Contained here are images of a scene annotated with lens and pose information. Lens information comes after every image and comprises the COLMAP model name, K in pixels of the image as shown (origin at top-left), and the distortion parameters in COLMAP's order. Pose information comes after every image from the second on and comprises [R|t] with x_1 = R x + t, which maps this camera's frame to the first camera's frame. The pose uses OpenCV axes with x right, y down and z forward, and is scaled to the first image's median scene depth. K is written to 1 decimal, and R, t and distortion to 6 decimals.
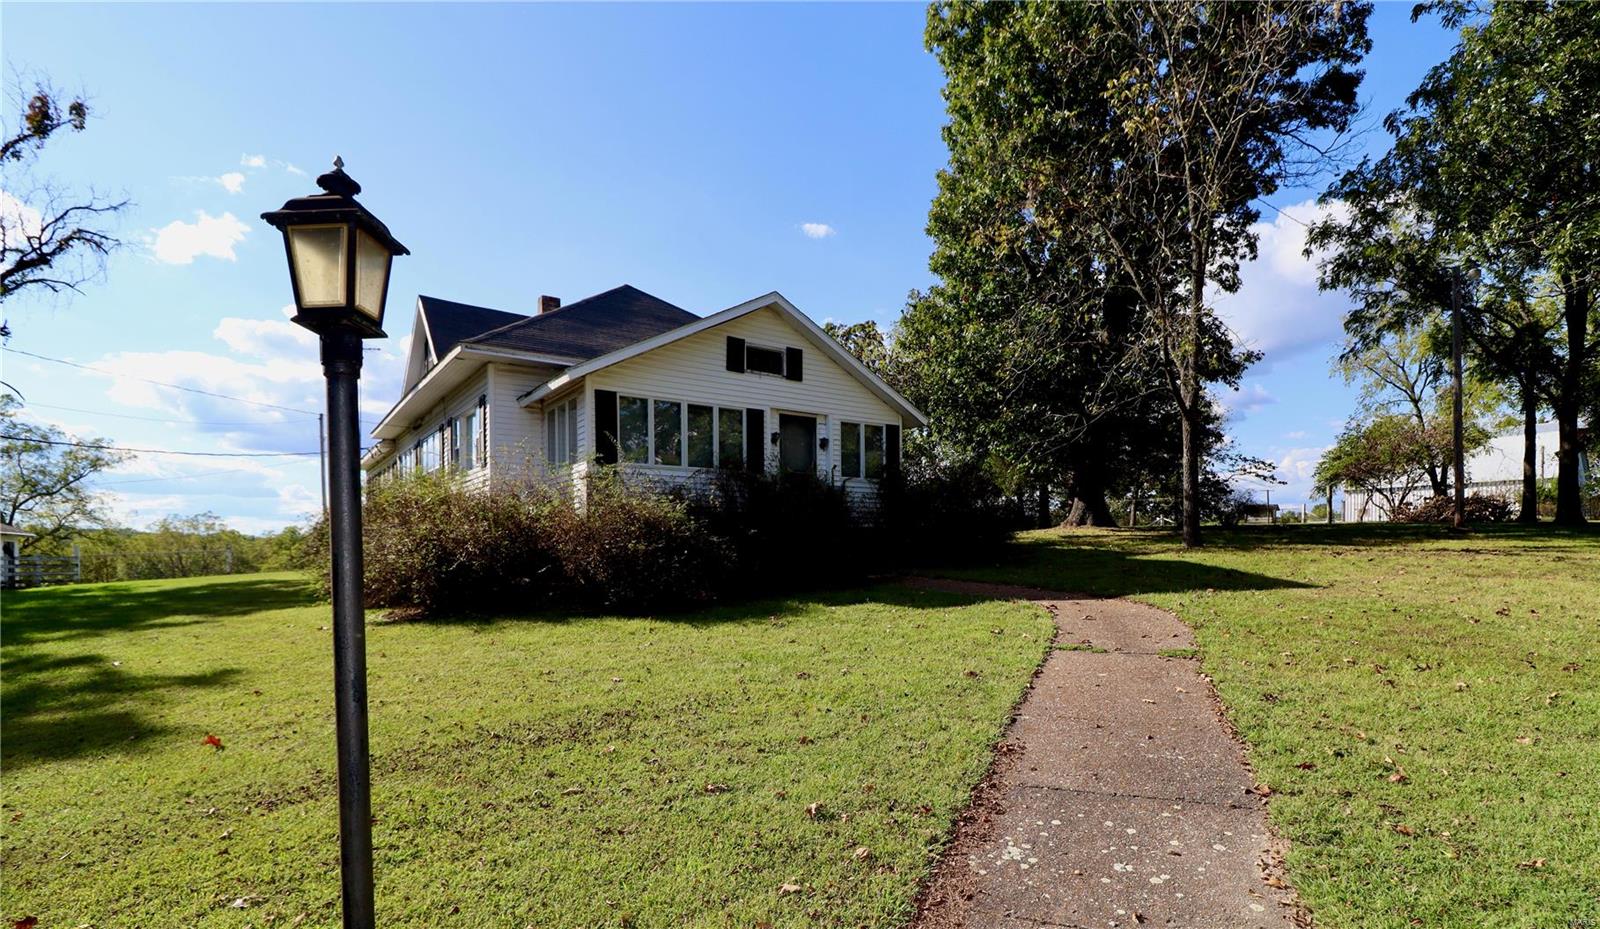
lens RADIAL K [[760.1, 0, 802.9], [0, 760.1, 562.1], [0, 0, 1]] dist [-0.000316, -0.012112]
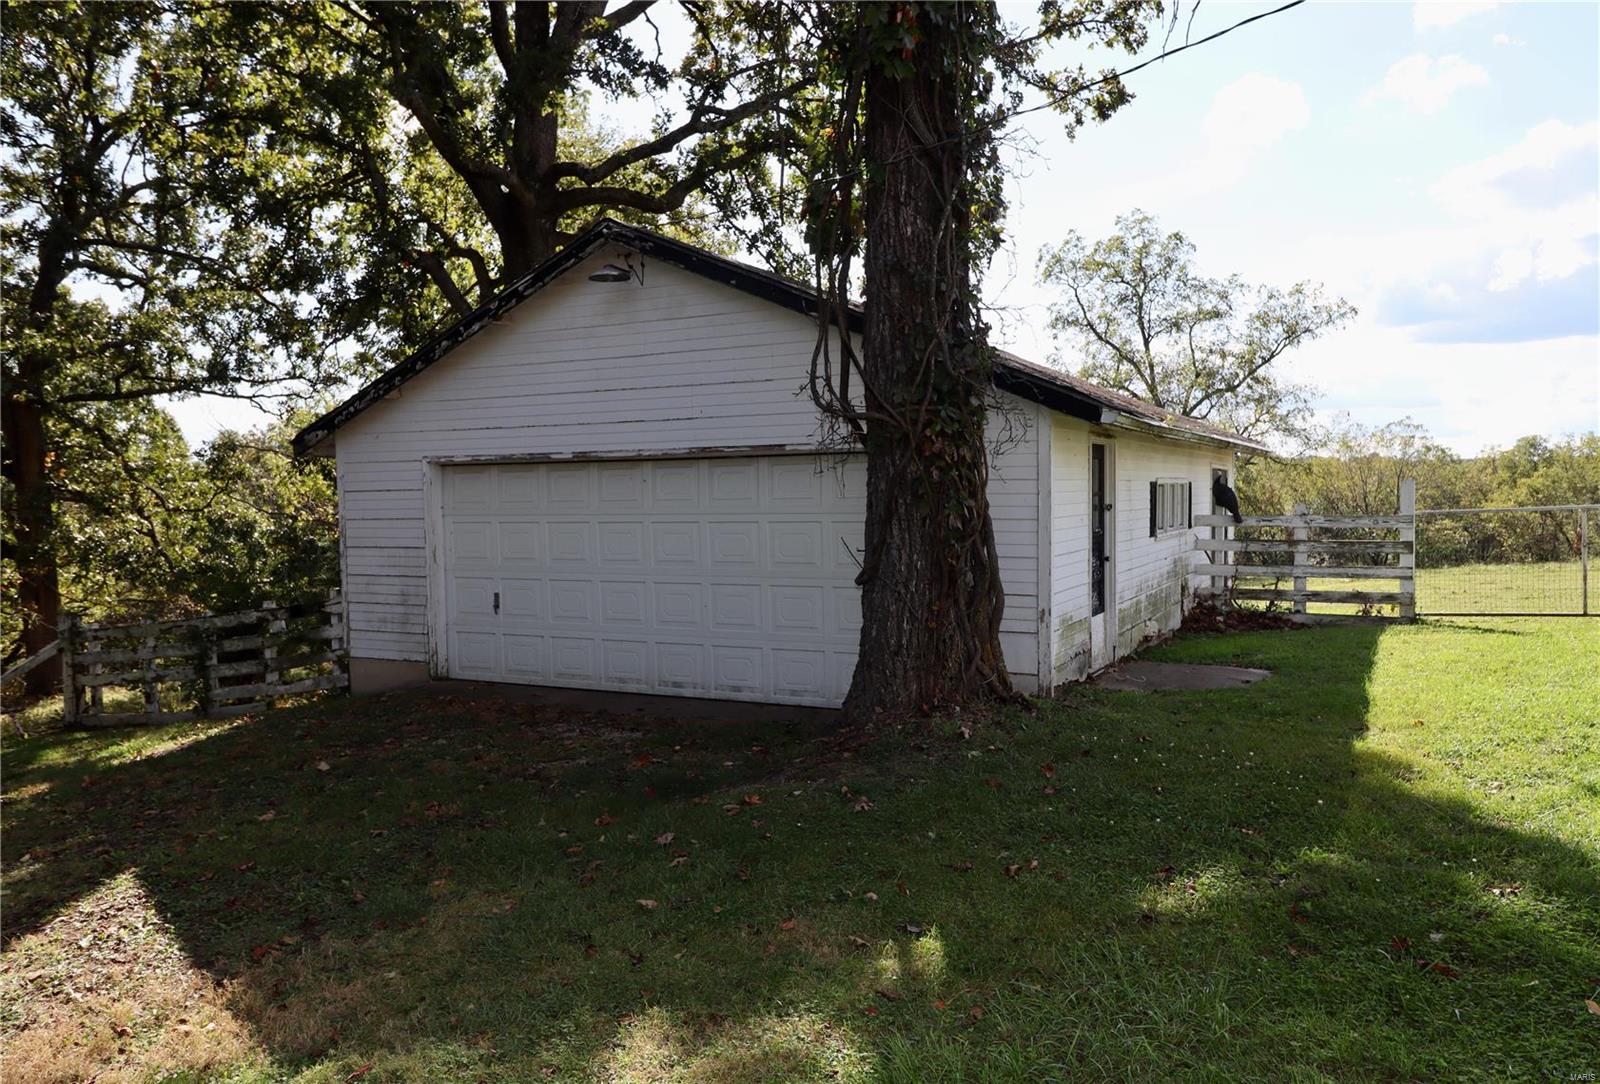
lens RADIAL K [[1209.7, 0, 800.0], [0, 1209.7, 542.0], [0, 0, 1]] dist [0.000426, -0.000020]
pose [[0.448607, 0.034713, -0.893055, -1.147679], [-0.000159, 0.999249, 0.038761, -0.028122], [0.893729, -0.017246, 0.448276, 1.025019]]
